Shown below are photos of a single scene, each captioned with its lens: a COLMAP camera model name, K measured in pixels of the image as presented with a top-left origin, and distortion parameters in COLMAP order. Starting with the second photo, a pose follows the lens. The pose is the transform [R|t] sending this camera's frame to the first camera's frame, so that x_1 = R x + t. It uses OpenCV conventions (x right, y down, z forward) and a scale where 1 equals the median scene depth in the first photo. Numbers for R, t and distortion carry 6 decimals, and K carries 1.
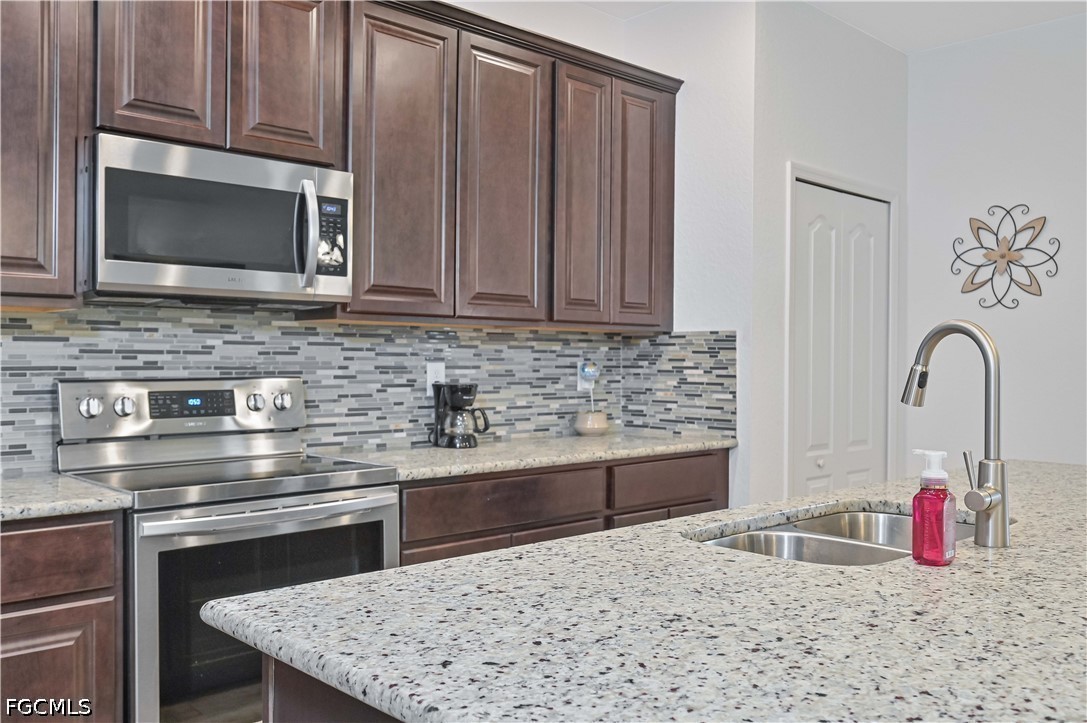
lens RADIAL K [[940.2, 0, 541.6], [0, 940.2, 357.1], [0, 0, 1]] dist [-0.000780, -0.005596]
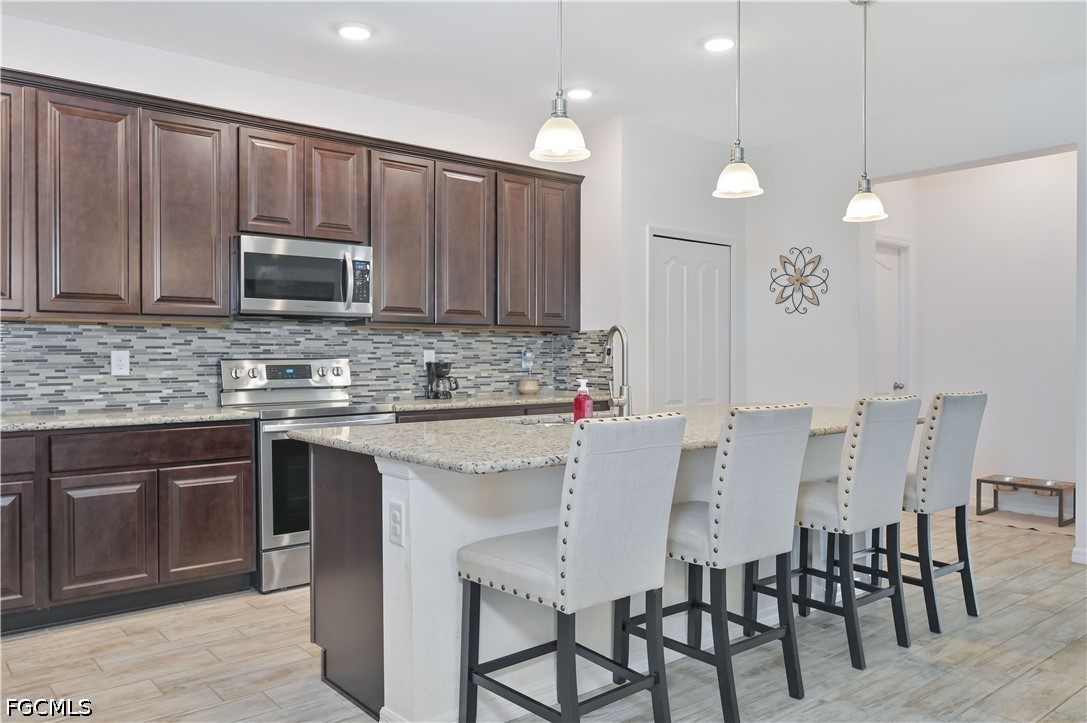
lens RADIAL K [[815.5, 0, 543.5], [0, 815.5, 361.5], [0, 0, 1]] dist [-0.004851, 0.002452]
pose [[0.997871, -0.007482, -0.064793, 0.197497], [0.008133, 0.999919, 0.009785, 0.014044], [0.064714, -0.010291, 0.997851, -0.483184]]
